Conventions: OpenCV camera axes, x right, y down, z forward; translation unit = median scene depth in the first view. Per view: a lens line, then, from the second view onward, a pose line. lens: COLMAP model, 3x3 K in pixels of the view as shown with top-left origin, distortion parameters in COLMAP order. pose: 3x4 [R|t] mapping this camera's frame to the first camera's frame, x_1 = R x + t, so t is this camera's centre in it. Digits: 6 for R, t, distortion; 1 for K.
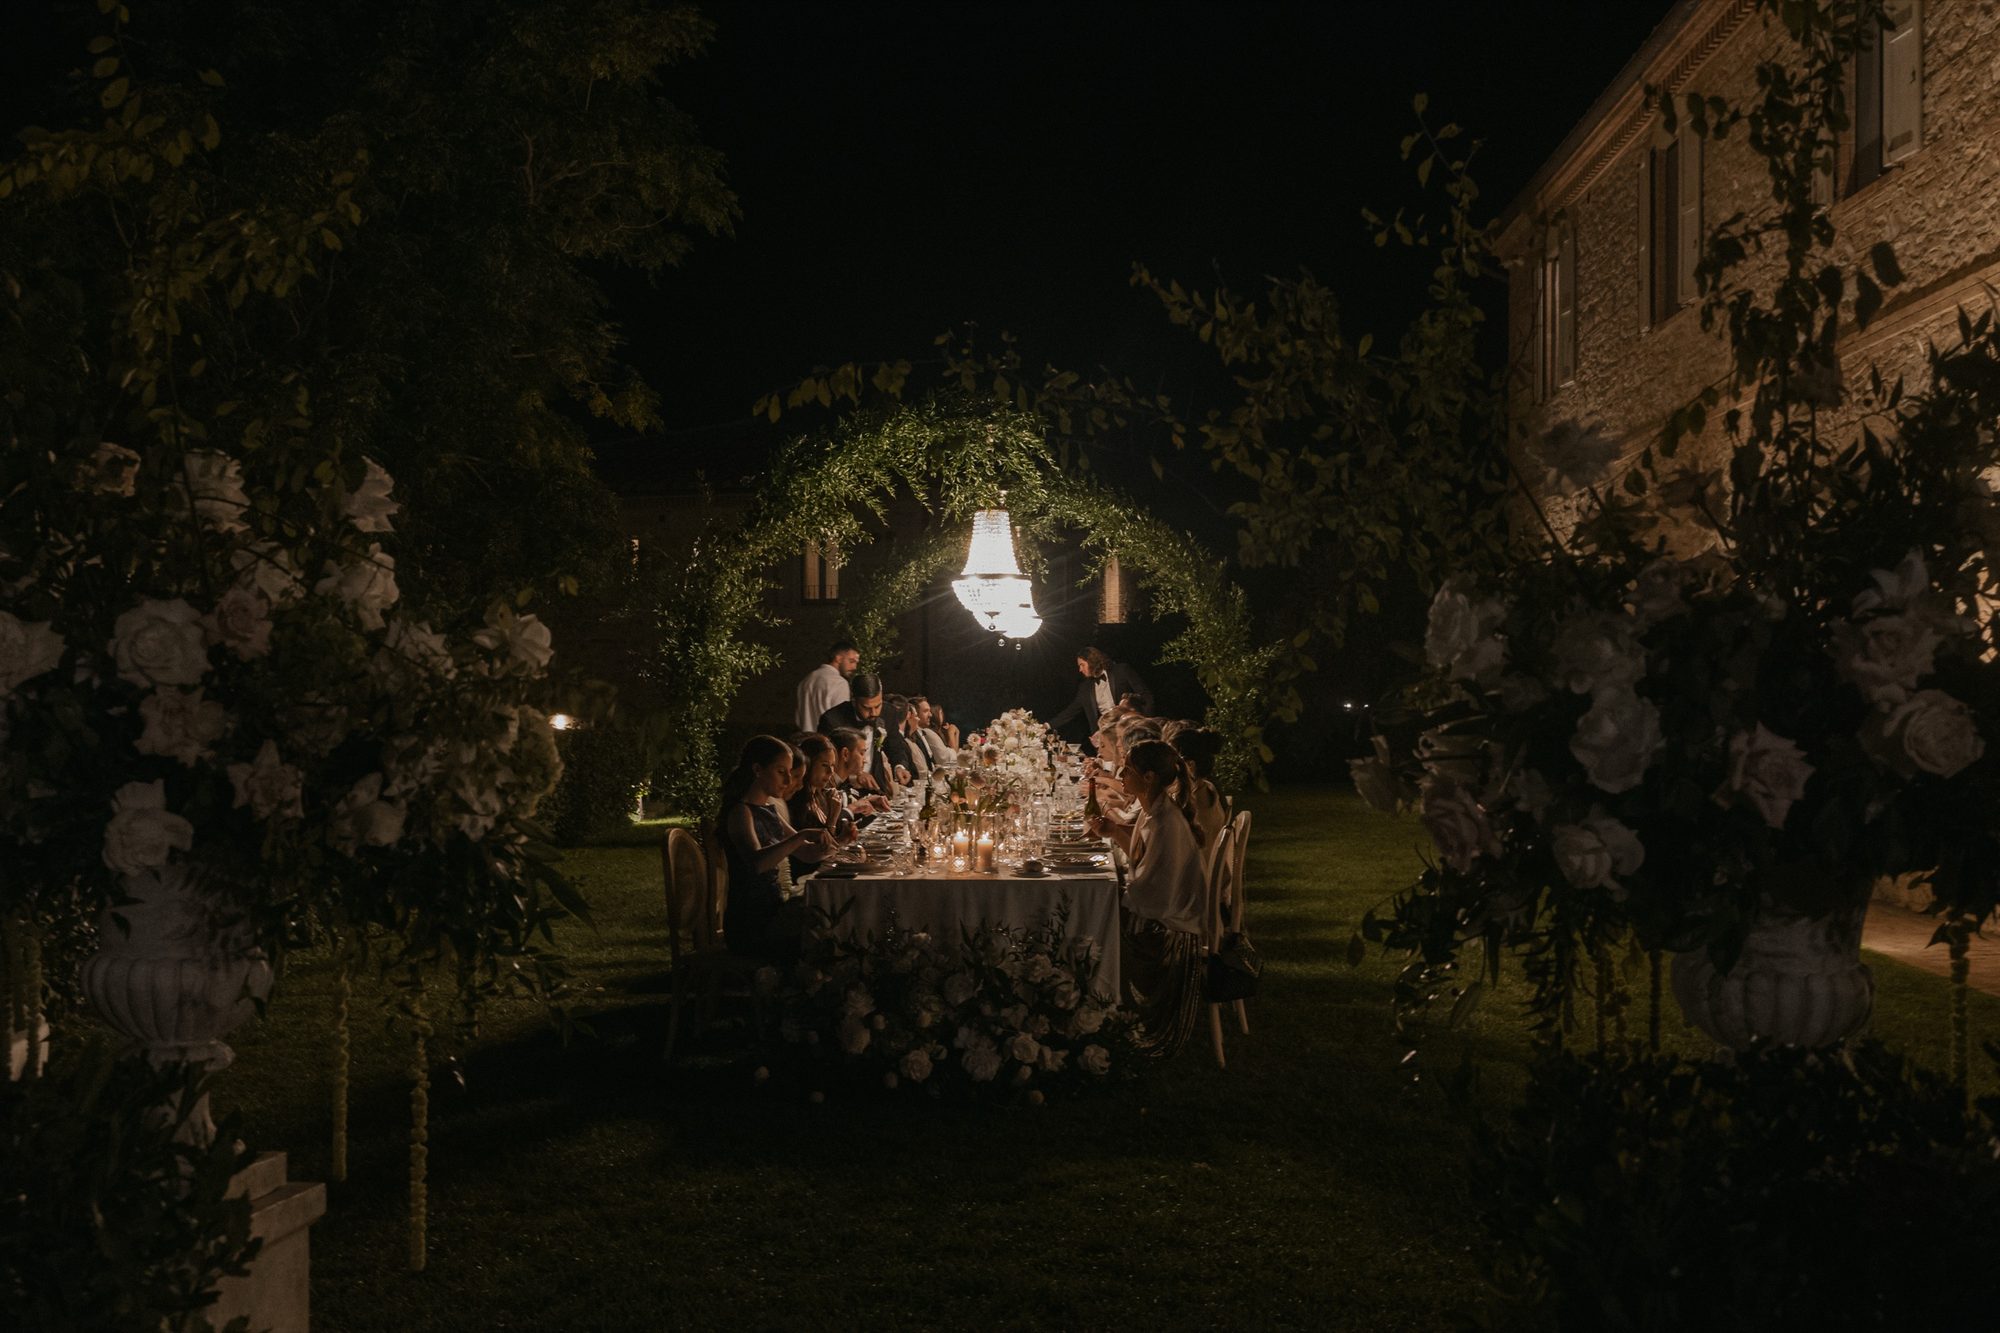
lens RADIAL K [[2008.3, 0, 1001.7], [0, 2008.3, 793.2], [0, 0, 1]] dist [0.018545, 0.000000]
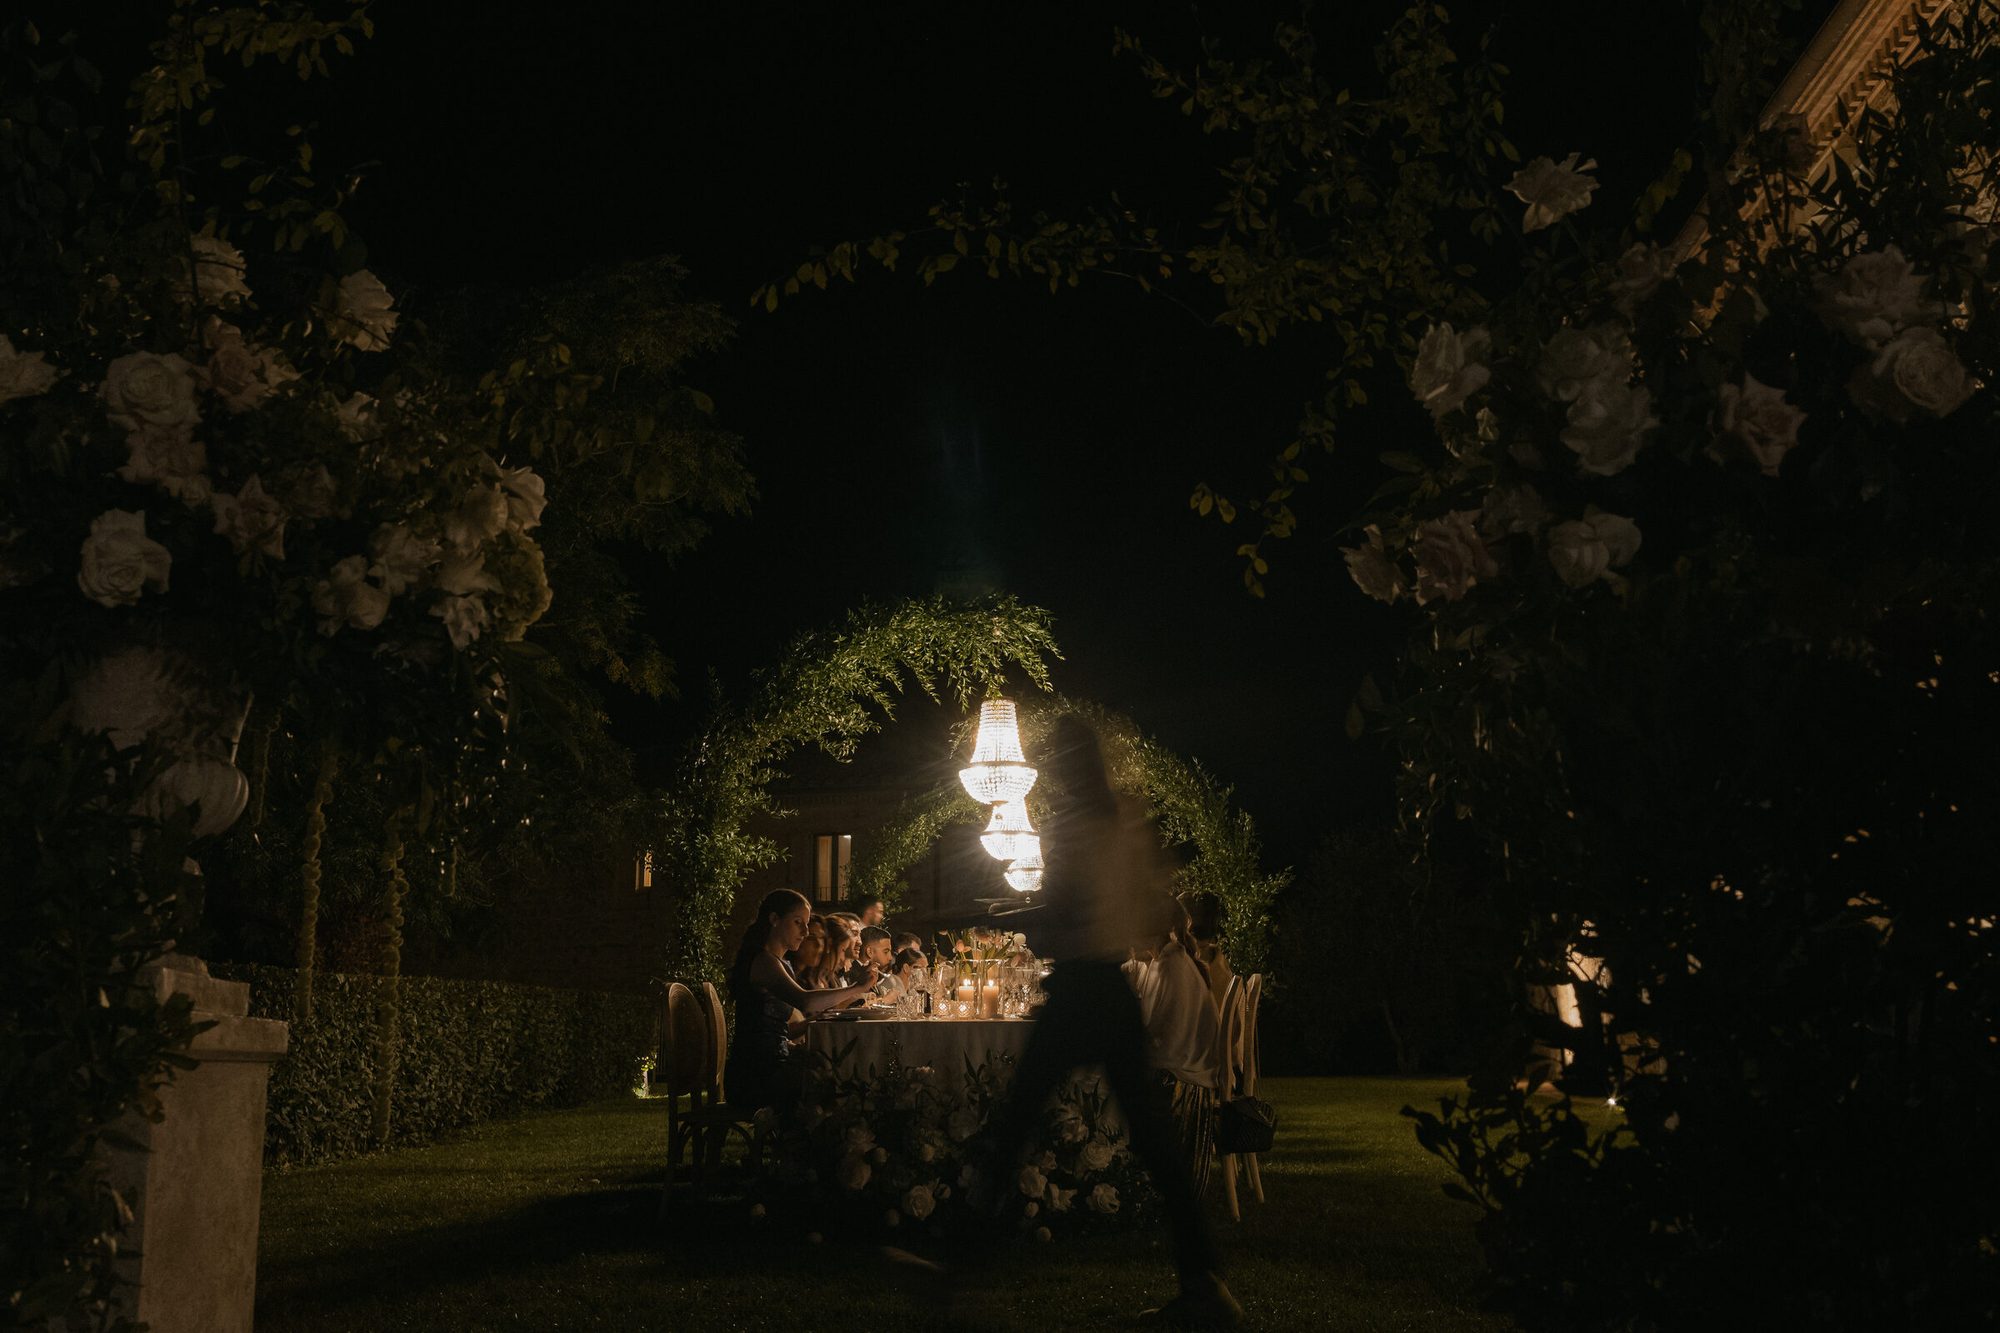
lens RADIAL K [[2008.3, 0, 1000.5], [0, 2008.3, 714.1], [0, 0, 1]] dist [0.018545, 0.000000]
pose [[0.999975, -0.004774, -0.005270, 0.007639], [0.003788, 0.984863, -0.173296, 0.198213], [0.006017, 0.173272, 0.984856, 0.031053]]
